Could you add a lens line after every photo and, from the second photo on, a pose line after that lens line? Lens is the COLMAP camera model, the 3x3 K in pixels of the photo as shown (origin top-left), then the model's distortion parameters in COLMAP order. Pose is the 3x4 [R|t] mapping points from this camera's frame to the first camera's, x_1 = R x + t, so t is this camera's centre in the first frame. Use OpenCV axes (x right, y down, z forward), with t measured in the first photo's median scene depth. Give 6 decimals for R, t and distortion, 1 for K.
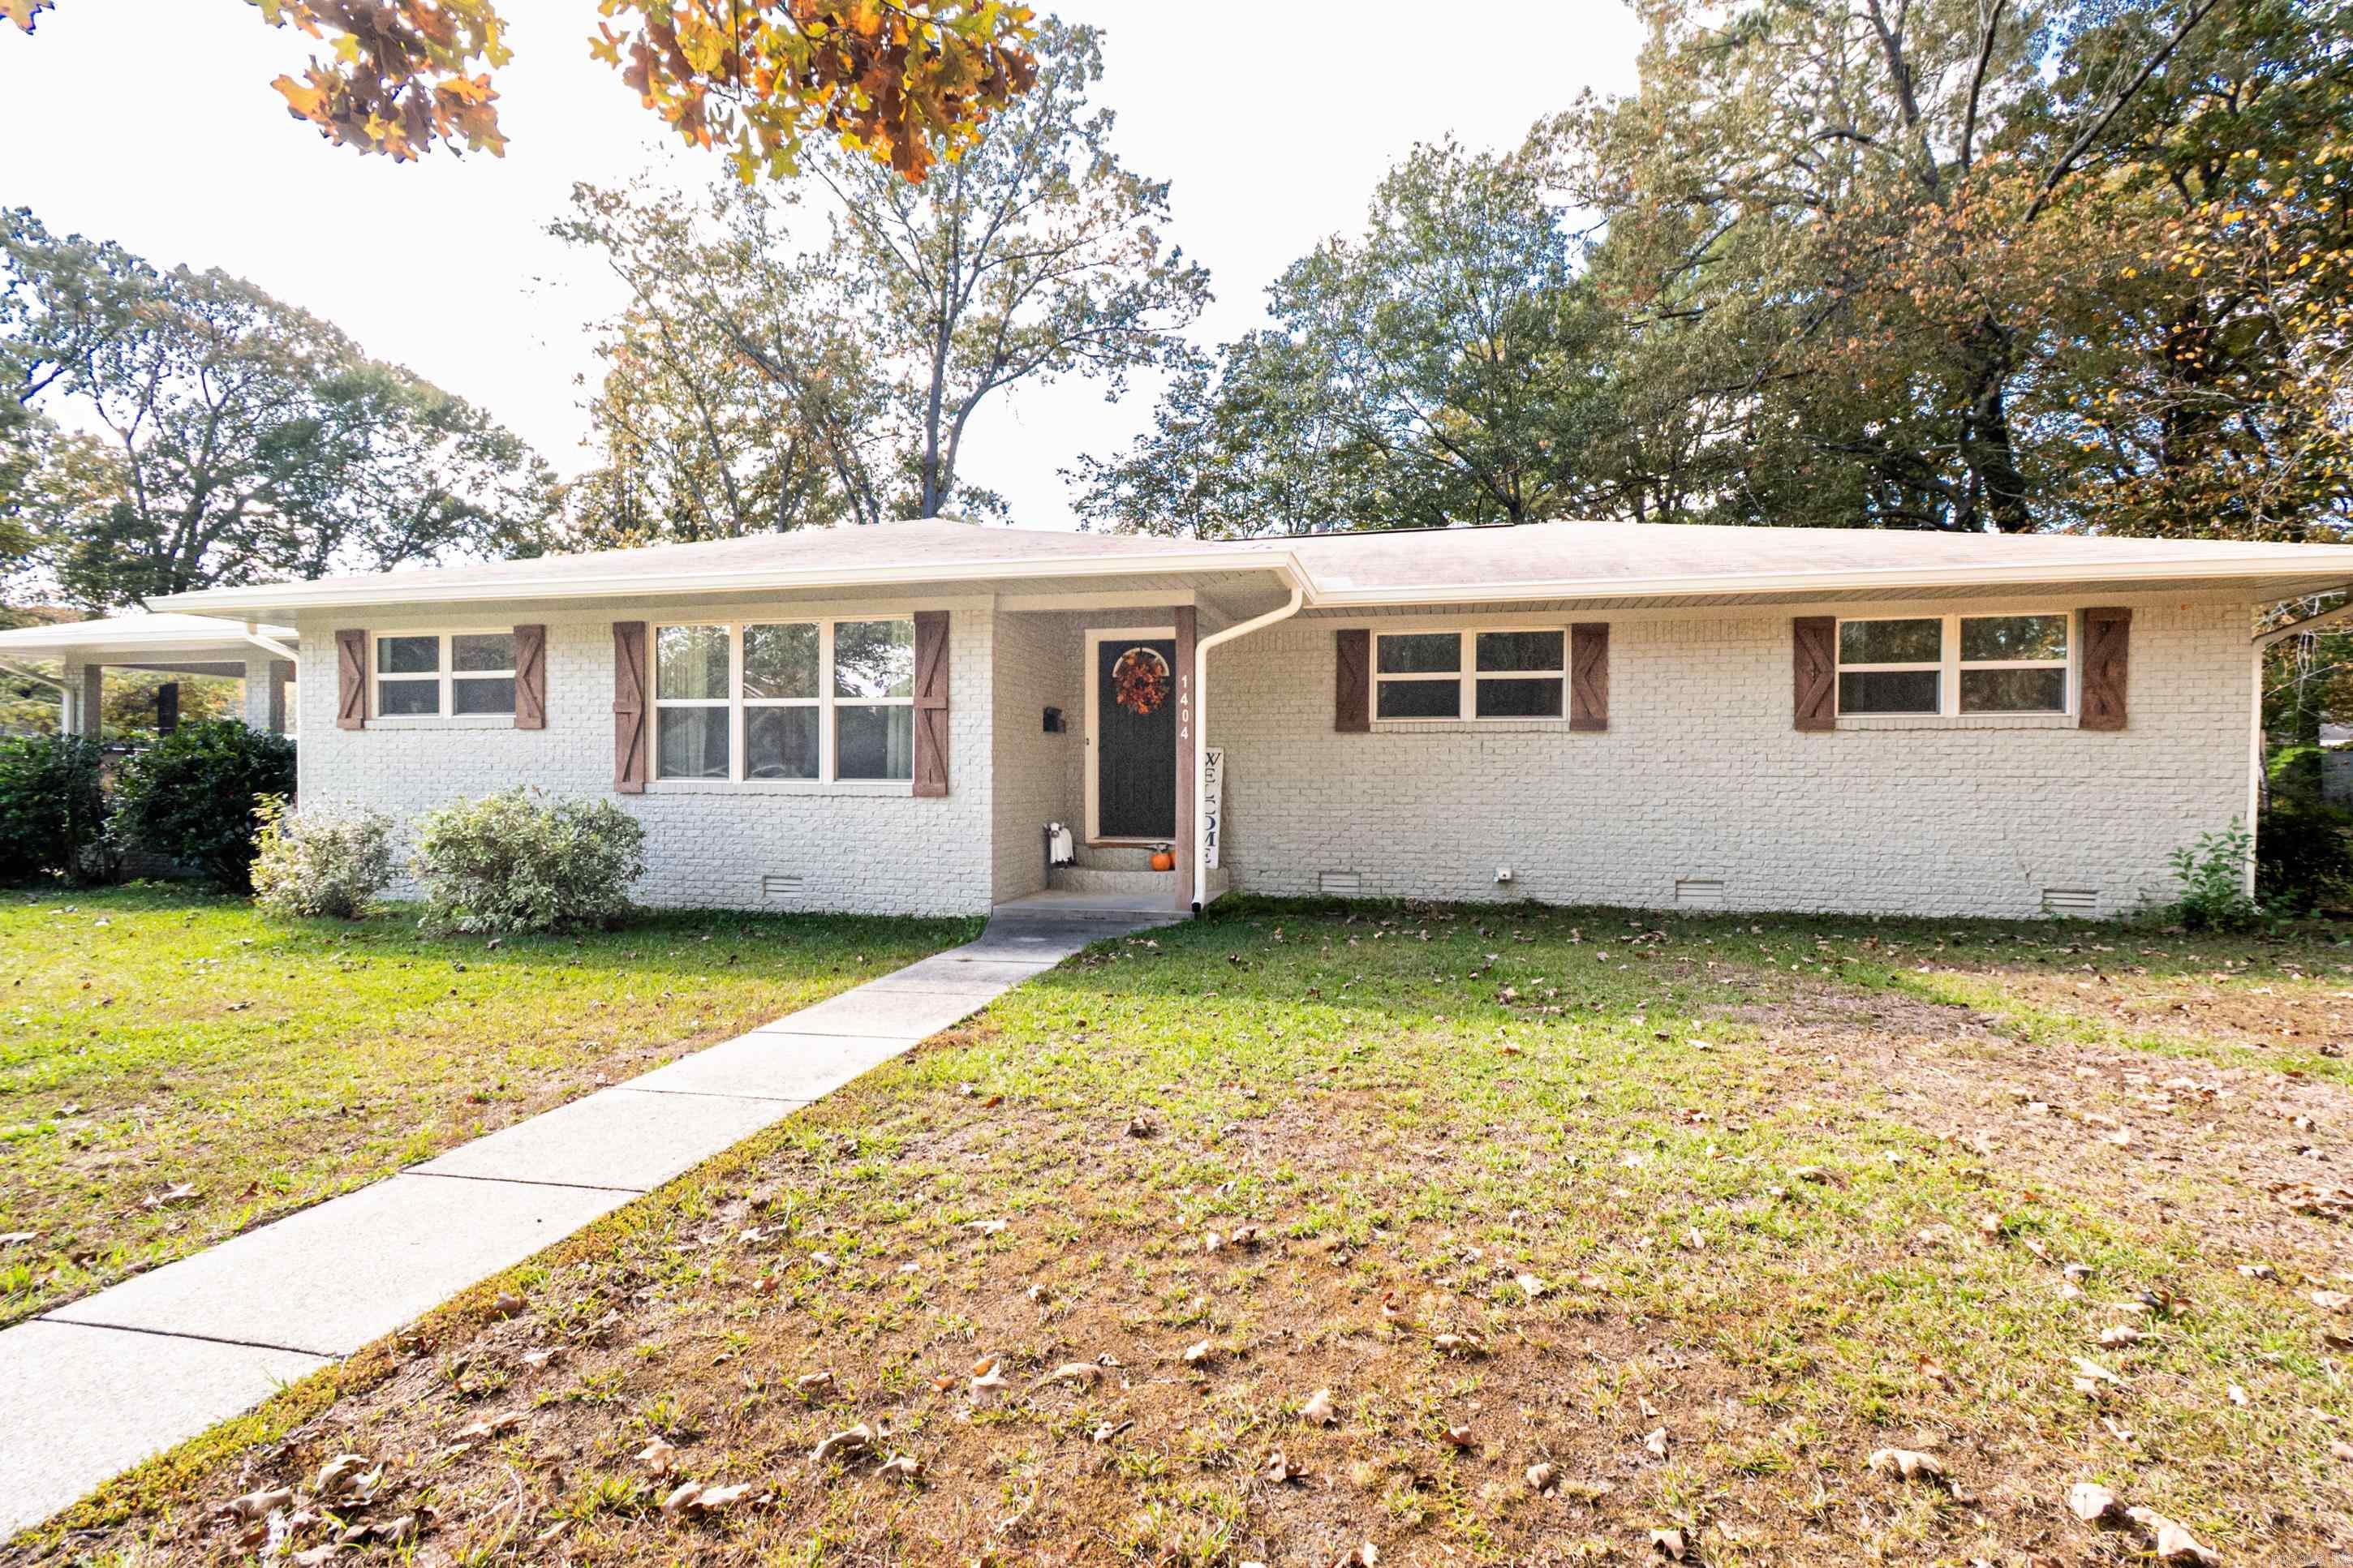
lens RADIAL K [[1037.2, 0, 1174.9], [0, 1037.2, 798.8], [0, 0, 1]] dist [-0.000427, -0.000510]
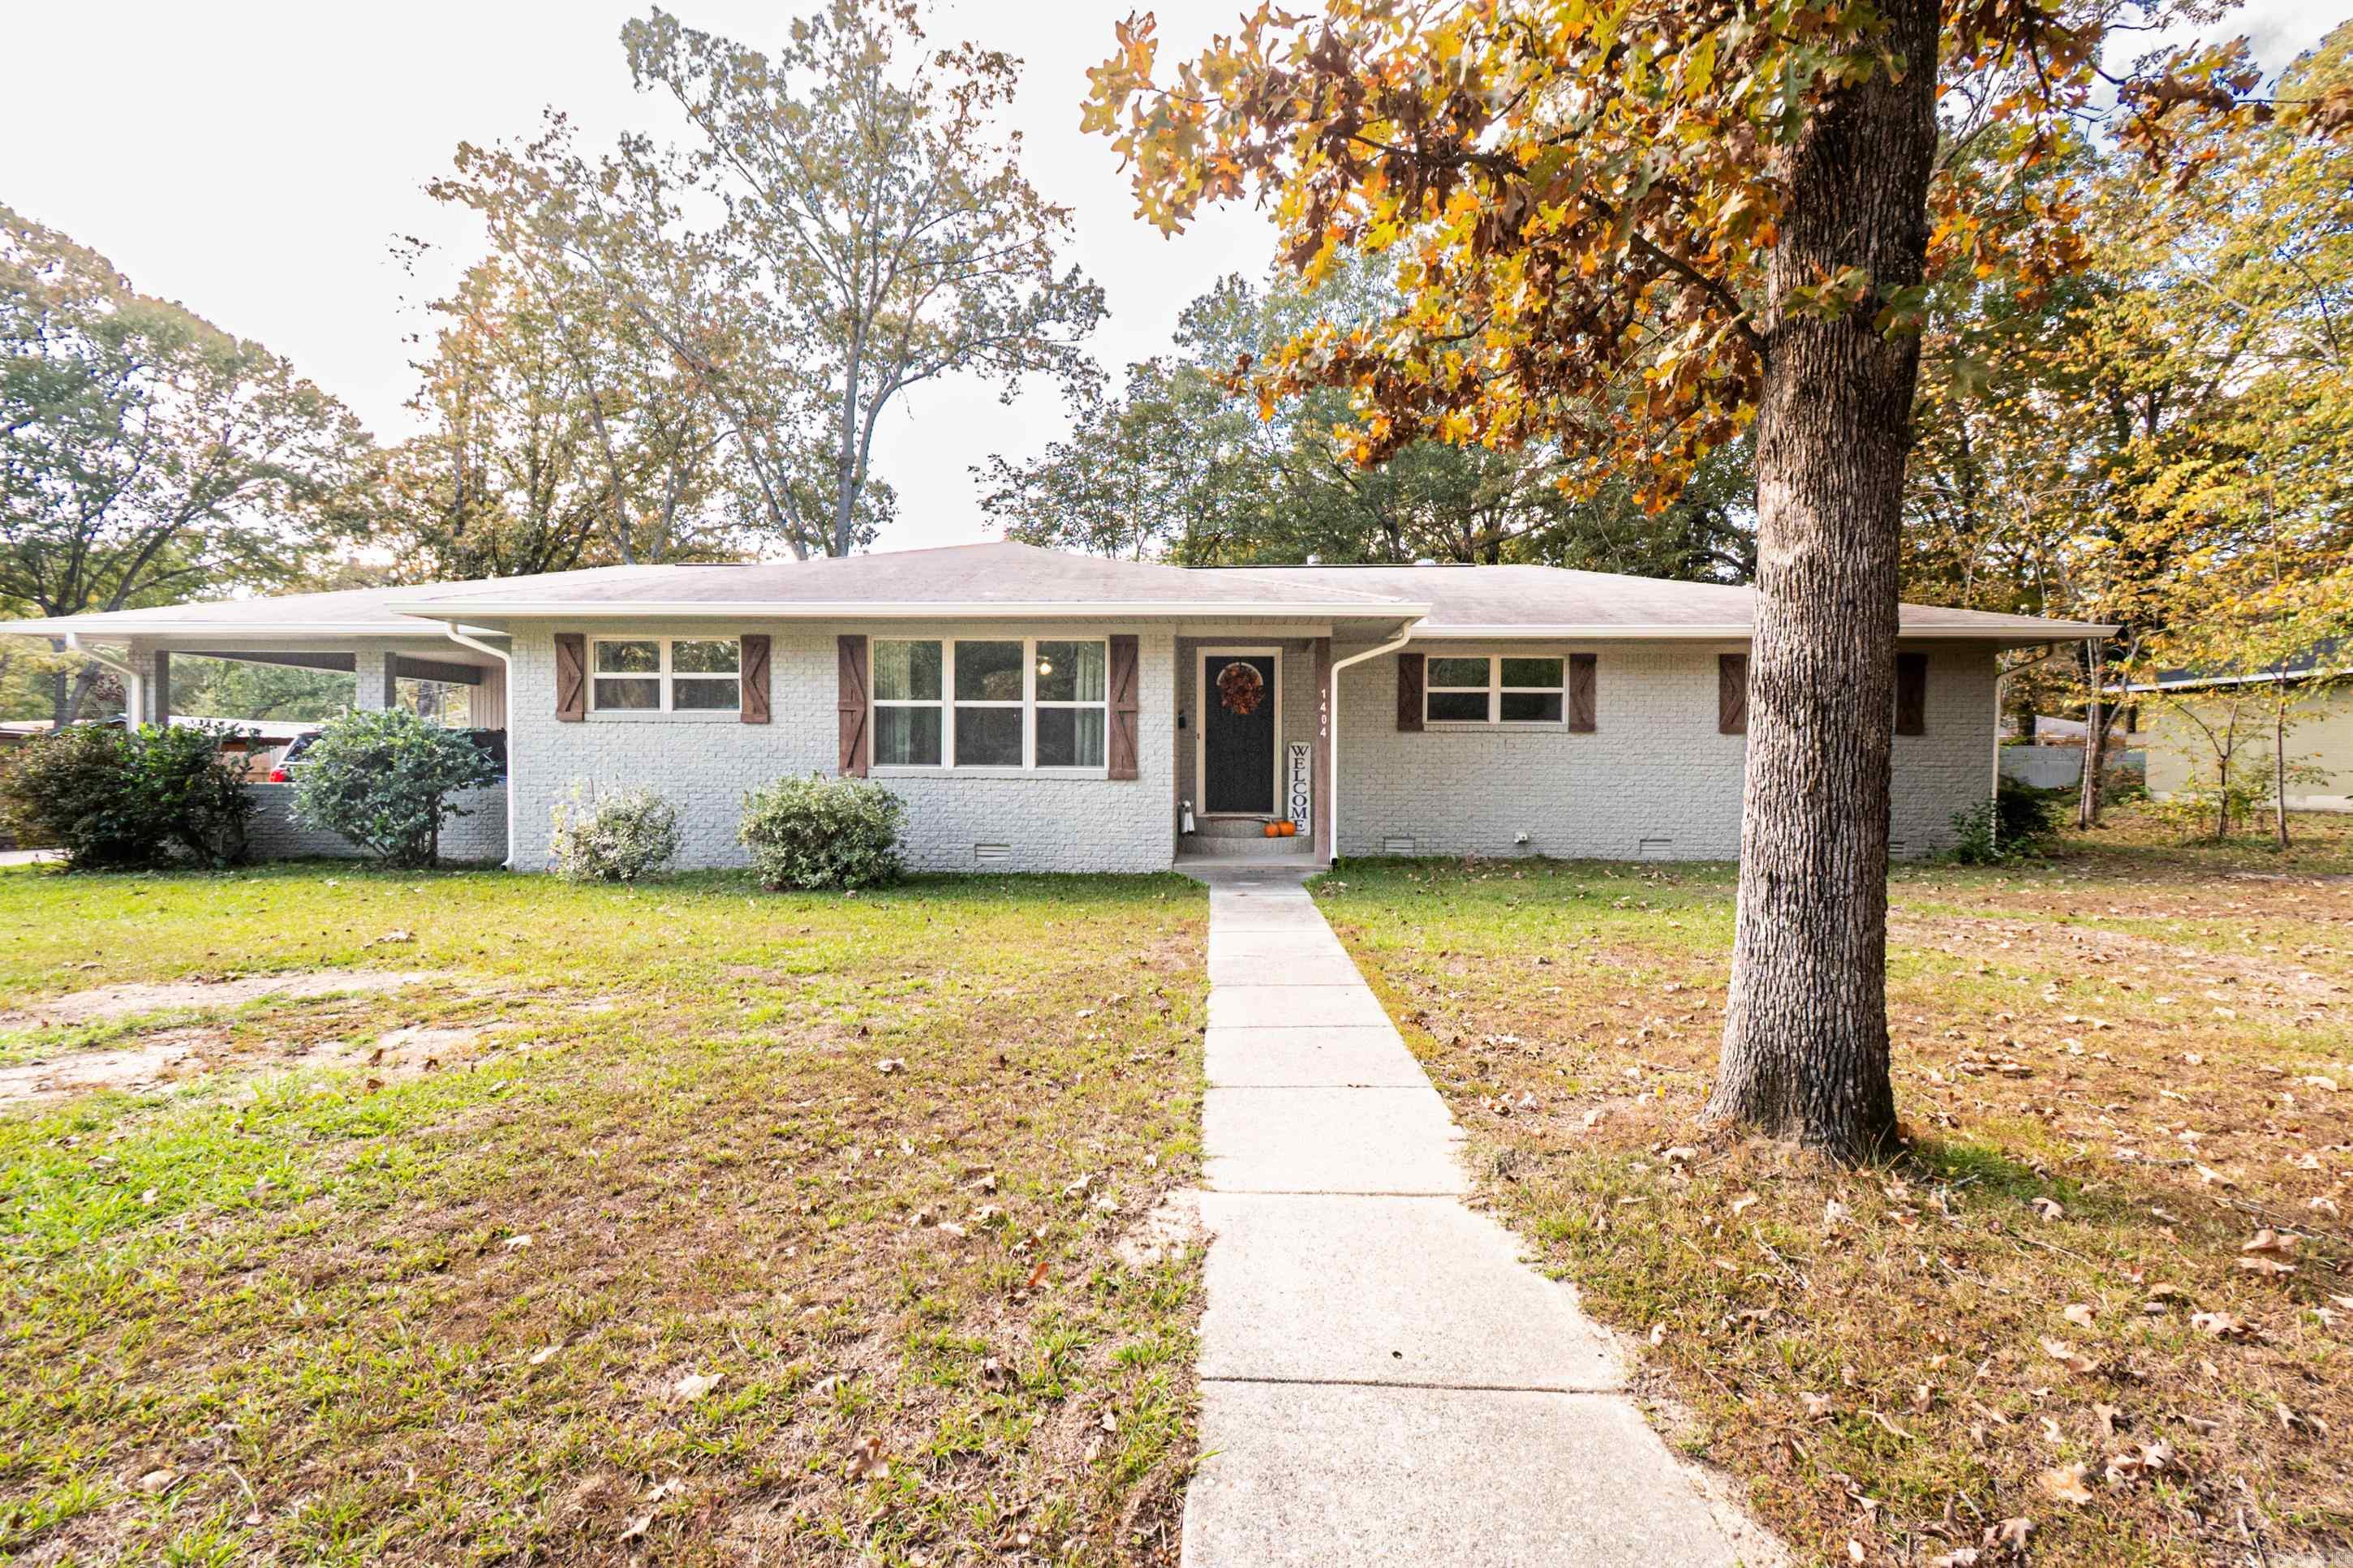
lens RADIAL K [[1045.8, 0, 1176.5], [0, 1045.8, 784.0], [0, 0, 1]] dist [0.001730, -0.001371]
pose [[0.982061, -0.002194, 0.188550, -0.134638], [0.002605, 0.999995, -0.001936, 0.001824], [-0.188545, 0.002392, 0.982062, -0.091008]]
